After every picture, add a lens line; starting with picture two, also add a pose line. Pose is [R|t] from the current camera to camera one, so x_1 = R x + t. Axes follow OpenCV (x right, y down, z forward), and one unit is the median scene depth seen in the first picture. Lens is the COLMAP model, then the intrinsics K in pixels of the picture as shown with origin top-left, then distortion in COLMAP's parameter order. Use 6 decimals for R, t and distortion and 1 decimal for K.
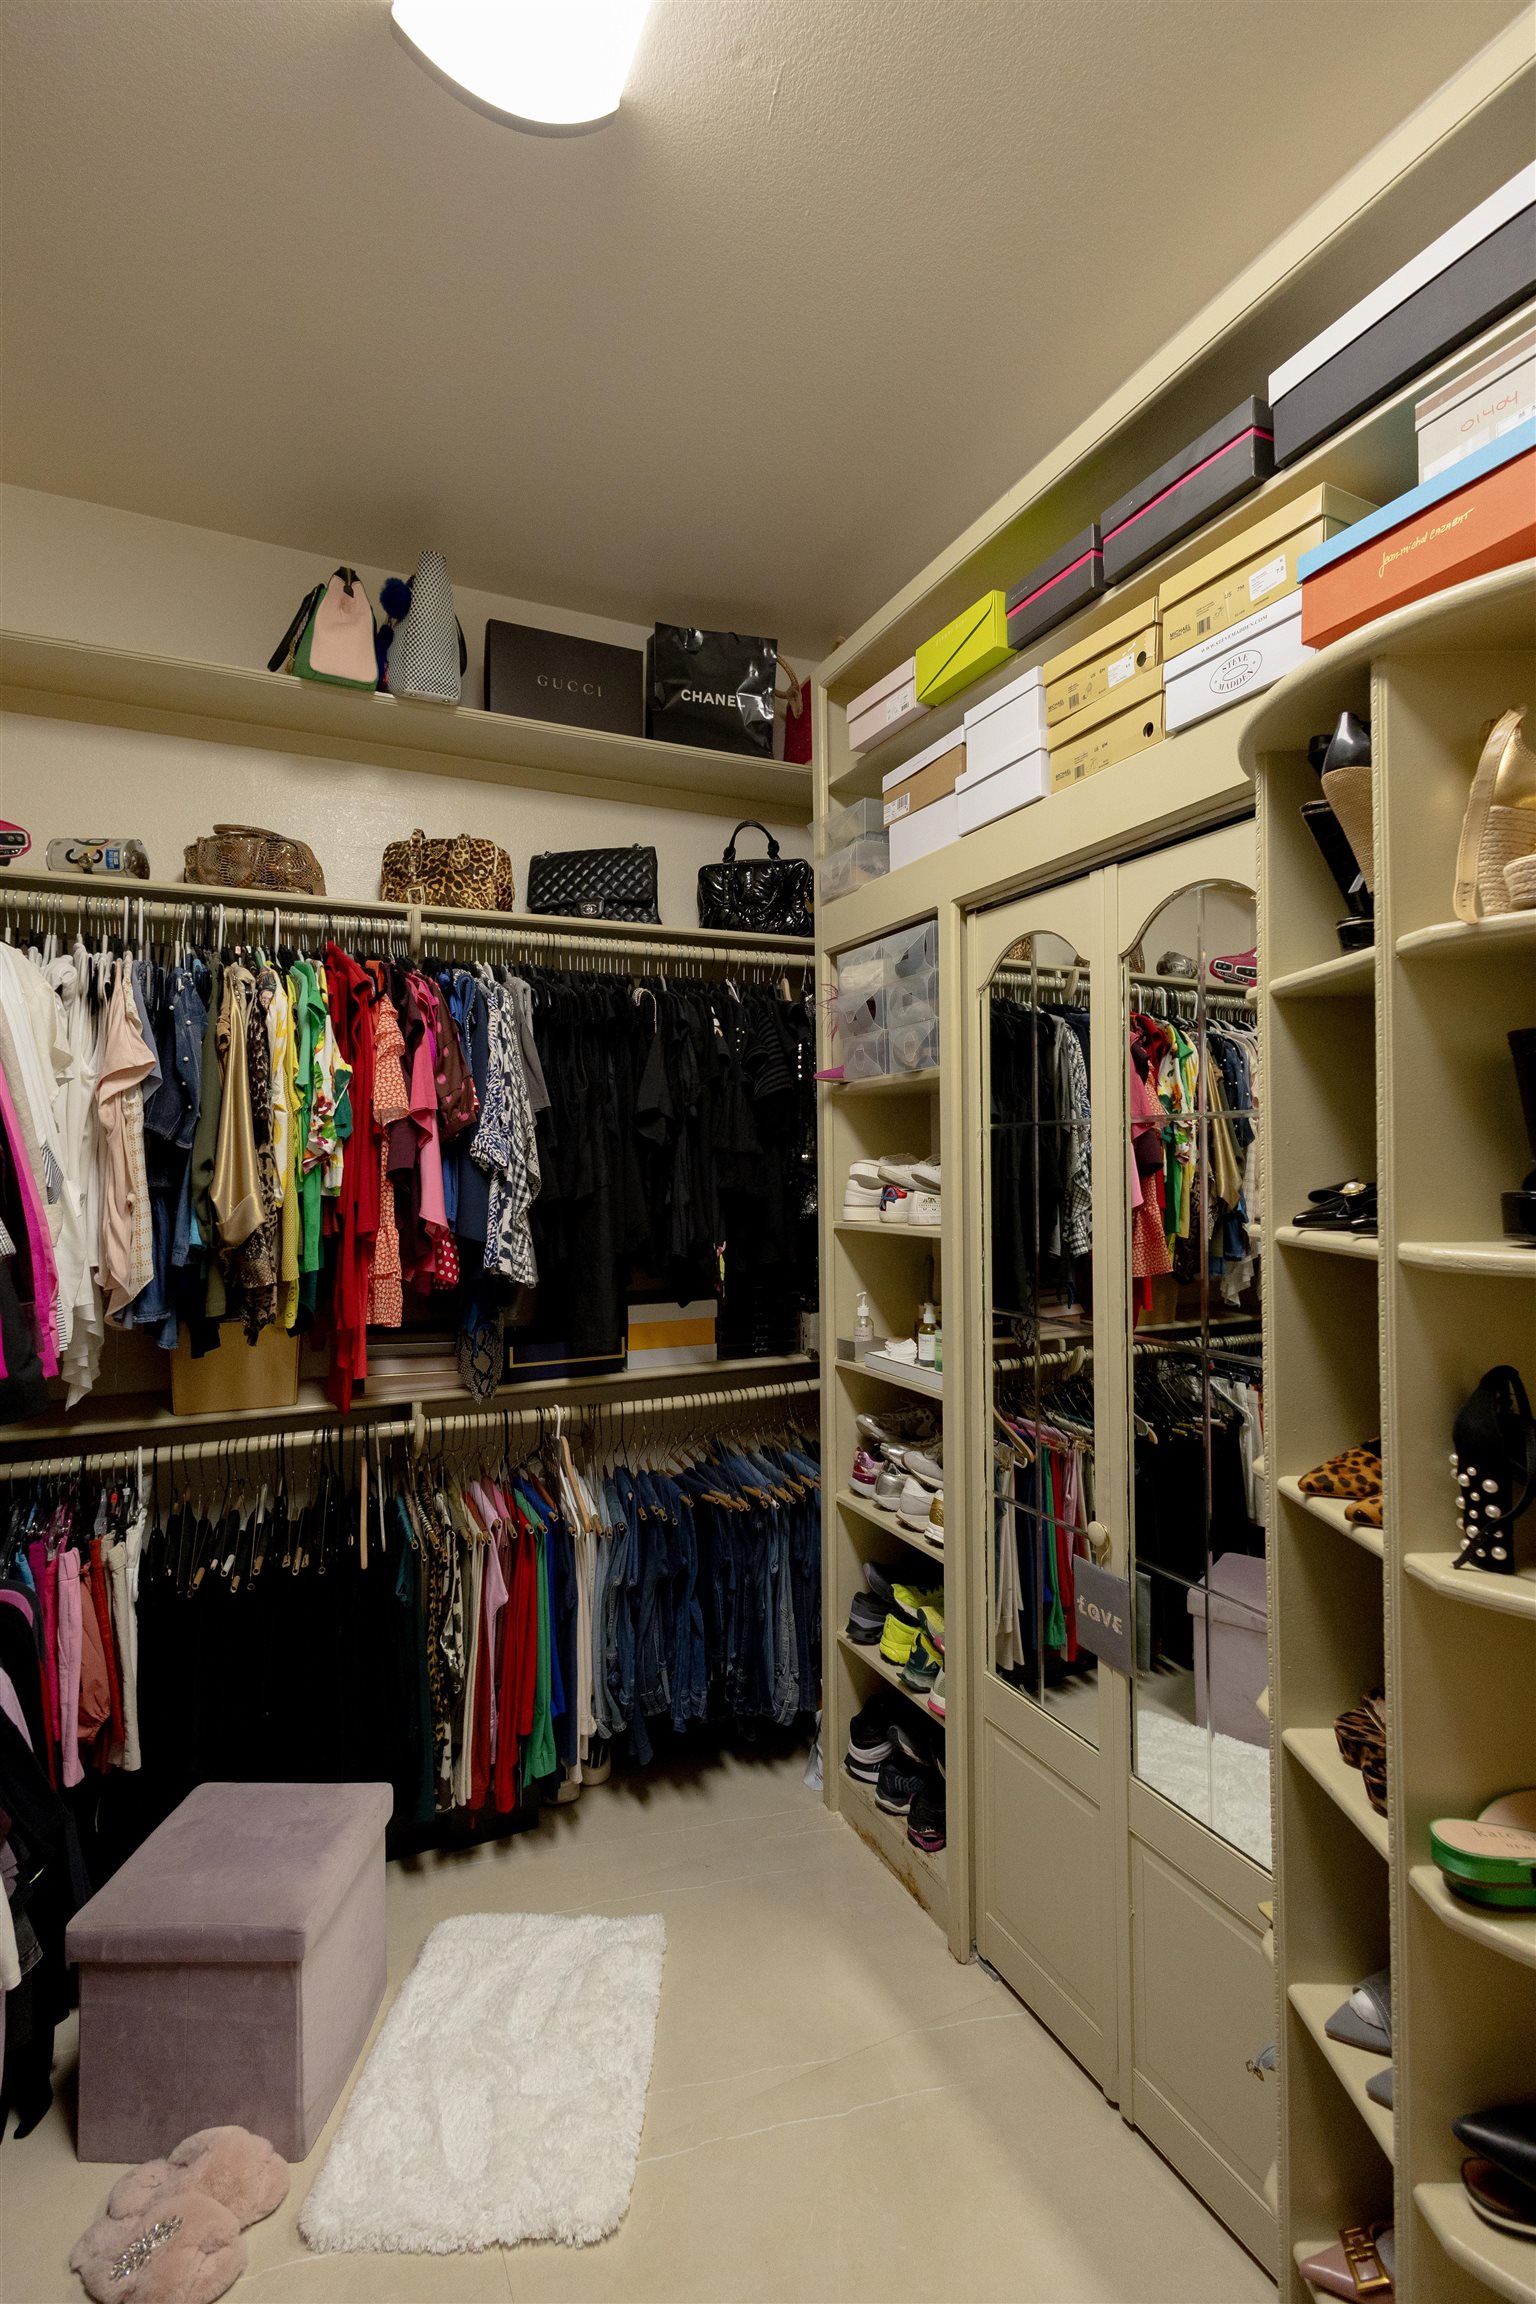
lens RADIAL K [[1039.8, 0, 763.0], [0, 1039.8, 1148.5], [0, 0, 1]] dist [0.020014, -0.006326]
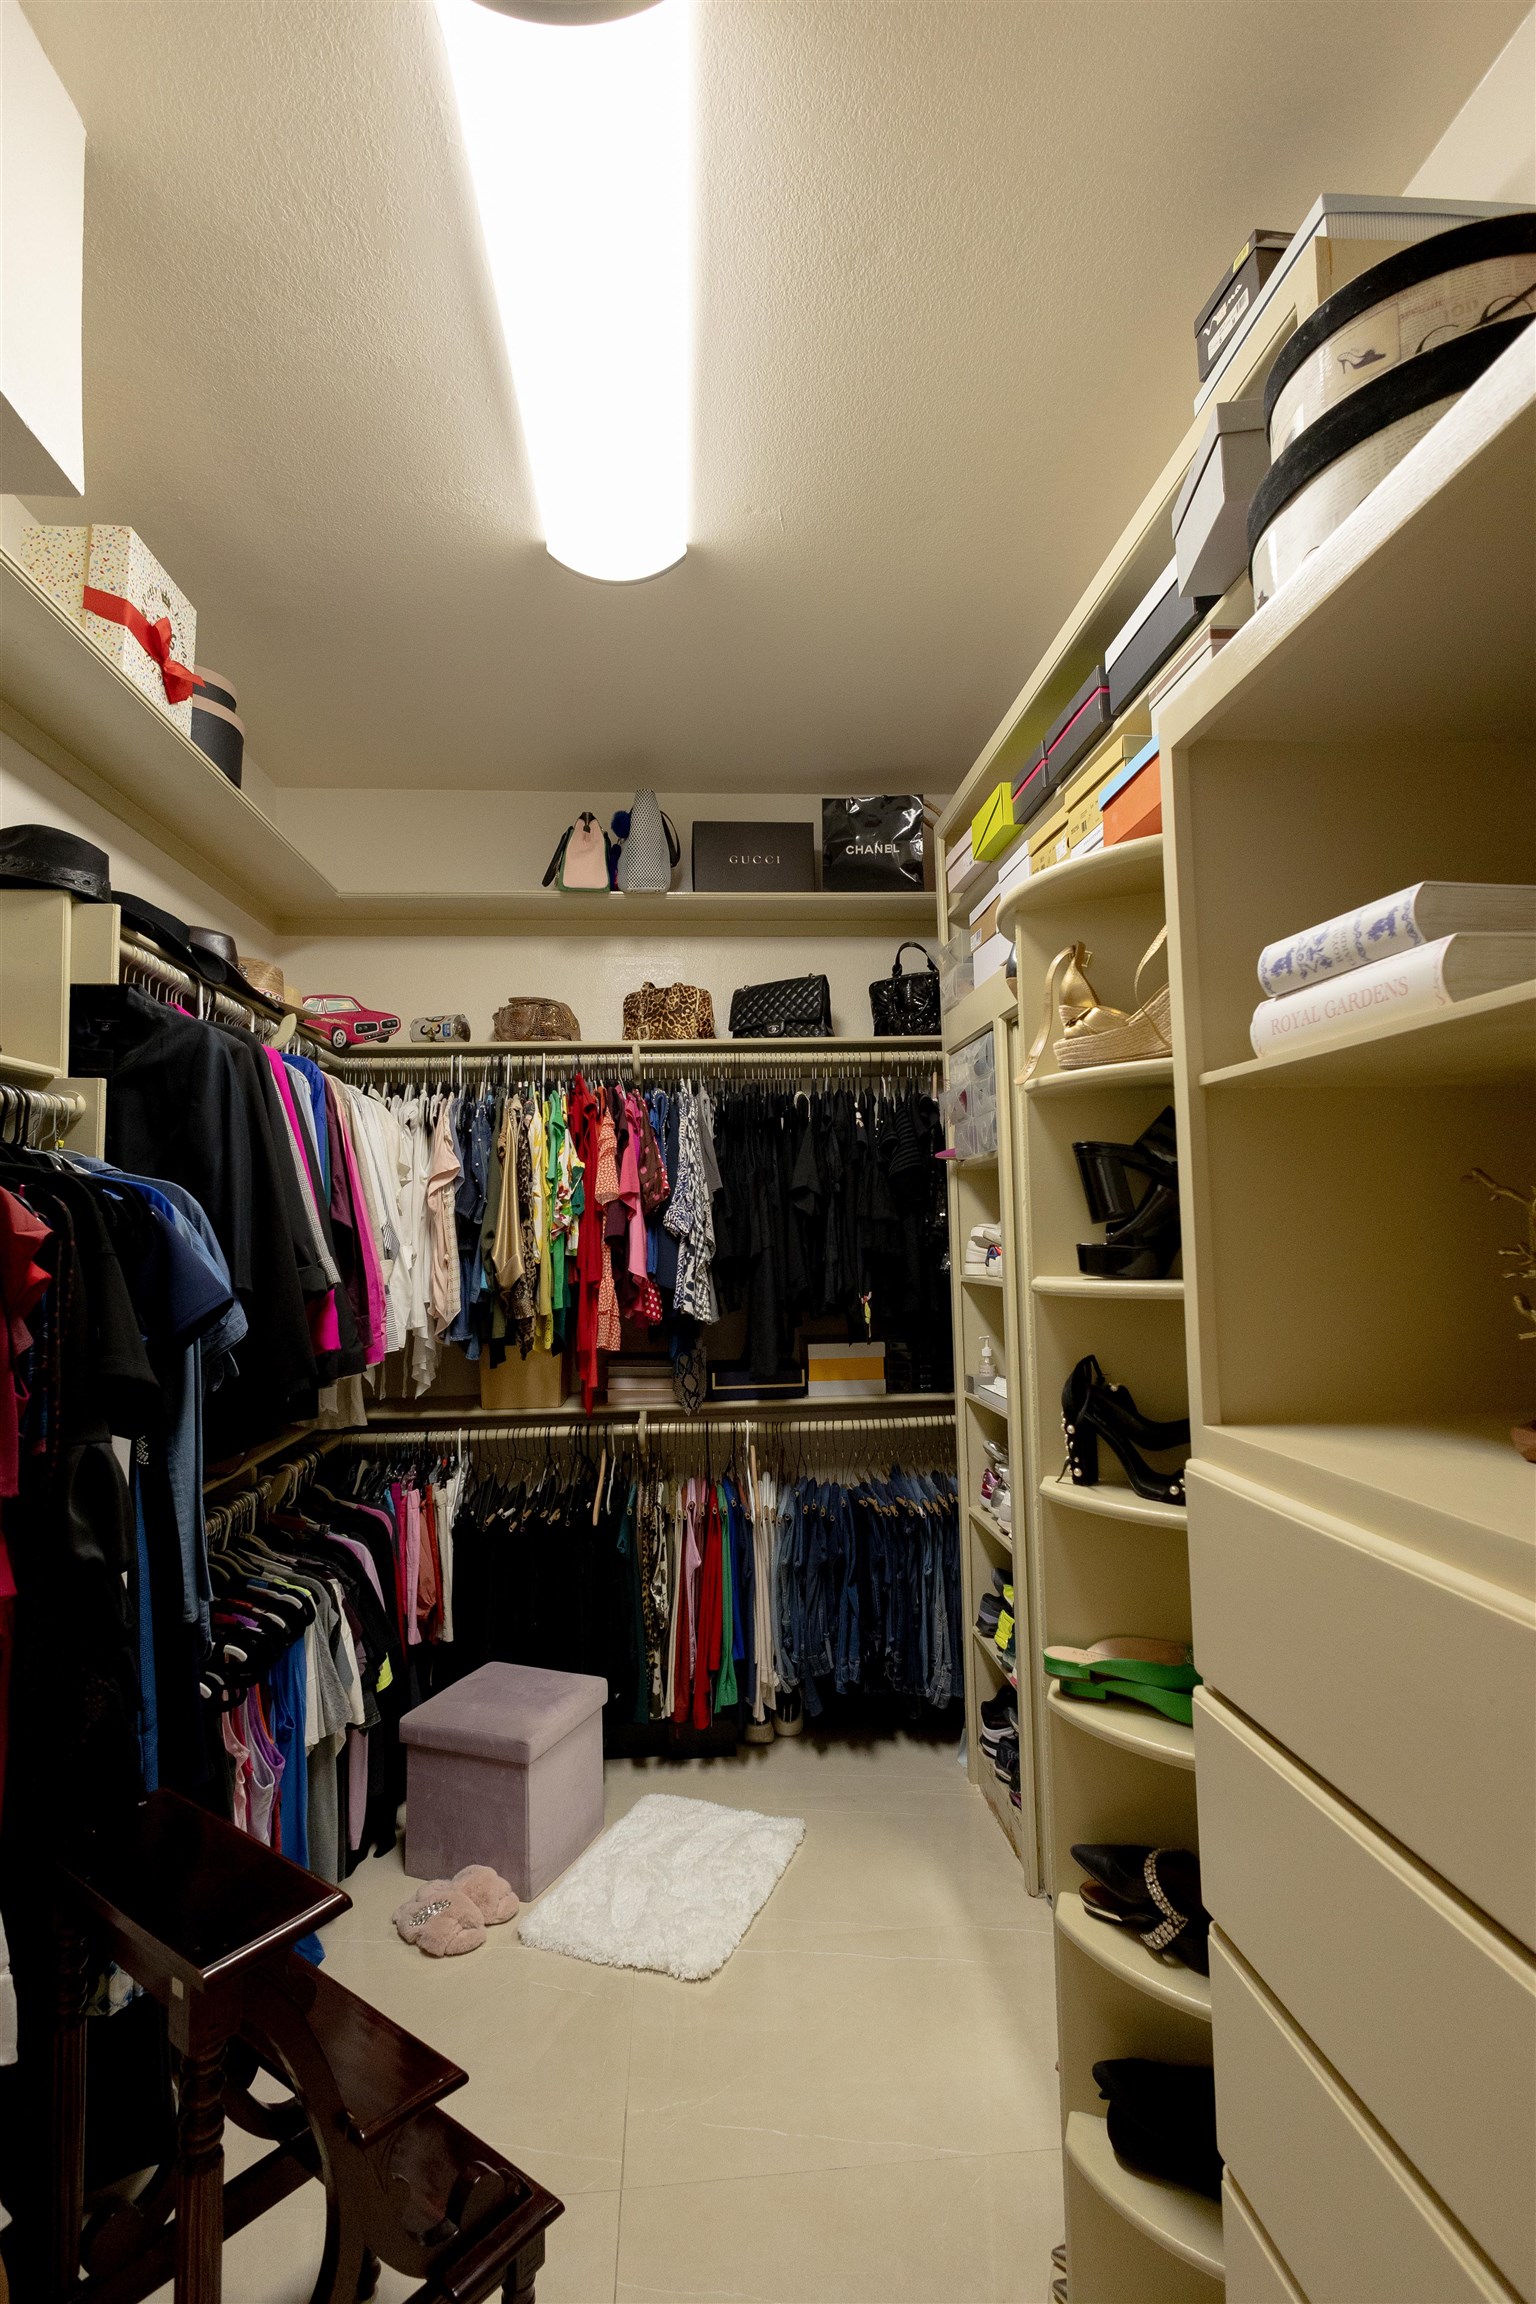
lens RADIAL K [[1060.2, 0, 755.5], [0, 1060.2, 1152.8], [0, 0, 1]] dist [0.017360, -0.003764]
pose [[0.939549, -0.037912, -0.340309, 0.295074], [0.018925, 0.998082, -0.058940, -0.003840], [0.341891, 0.048937, 0.938465, -0.255419]]
